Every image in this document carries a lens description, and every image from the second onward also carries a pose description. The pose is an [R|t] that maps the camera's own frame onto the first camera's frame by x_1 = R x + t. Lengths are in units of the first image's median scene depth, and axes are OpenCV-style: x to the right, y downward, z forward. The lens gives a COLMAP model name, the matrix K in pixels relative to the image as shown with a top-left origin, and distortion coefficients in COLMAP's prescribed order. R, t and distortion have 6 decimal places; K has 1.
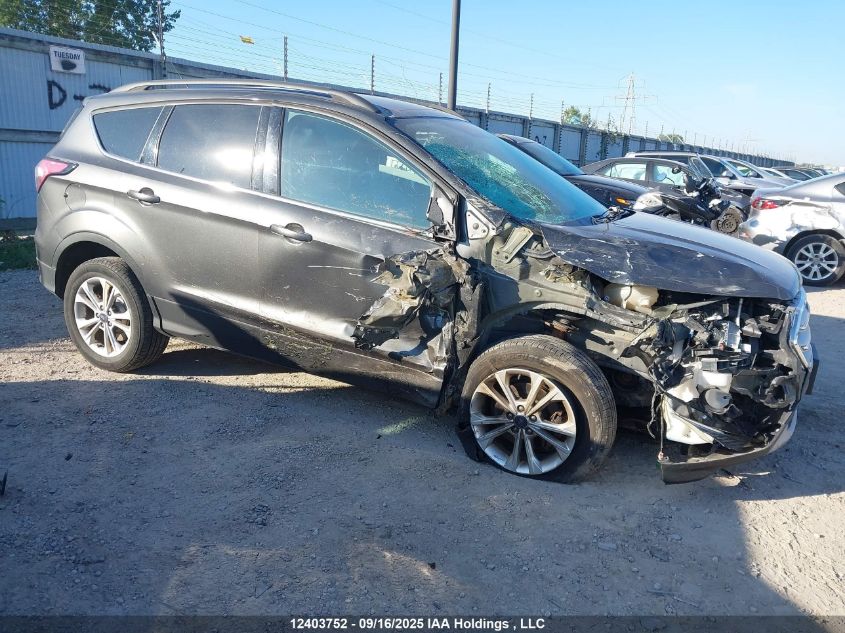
lens RADIAL K [[661.8, 0, 422.5], [0, 661.8, 316.5], [0, 0, 1]] dist [0.016468, -0.010097]
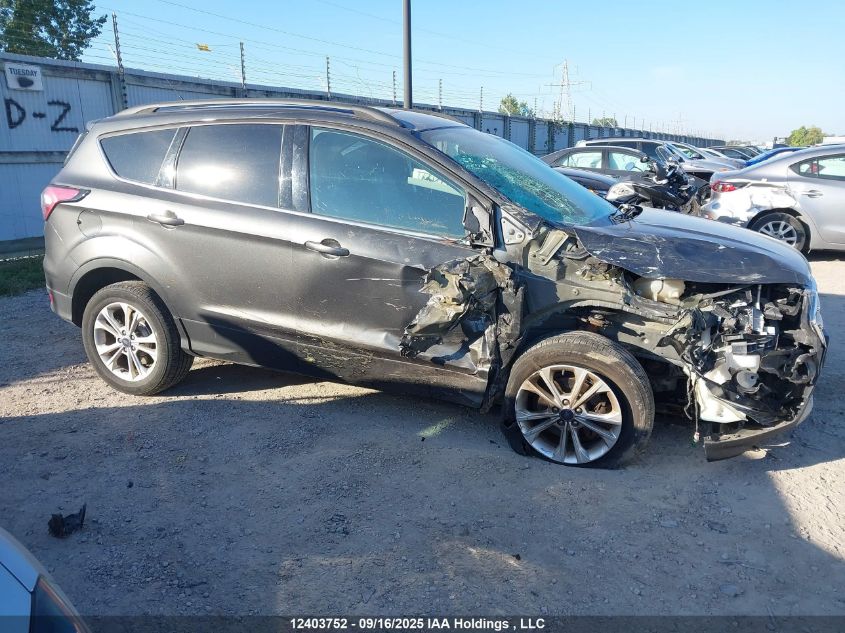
lens RADIAL K [[661.8, 0, 422.5], [0, 661.8, 316.5], [0, 0, 1]] dist [0.016468, -0.010097]
pose [[0.995003, -0.068181, 0.072946, -0.142352], [0.067587, 0.997657, 0.010572, -0.023120], [-0.073496, -0.005589, 0.997280, -0.035444]]
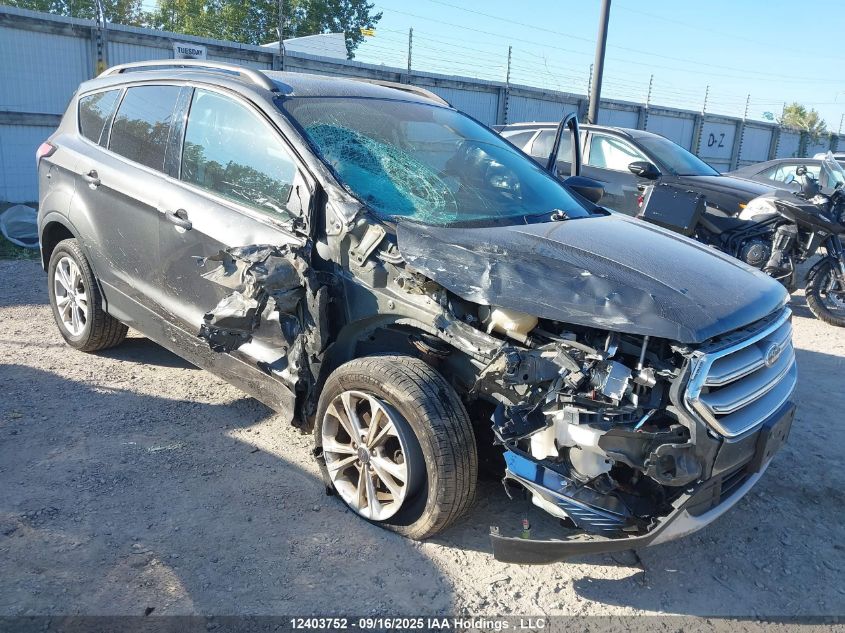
lens RADIAL K [[659.7, 0, 423.0], [0, 659.7, 332.5], [0, 0, 1]] dist [0.001580, -0.003338]
pose [[0.958898, 0.089538, -0.269255, 0.423275], [-0.082596, 0.995895, 0.037026, -0.033335], [0.271465, -0.013264, 0.962357, 0.205707]]
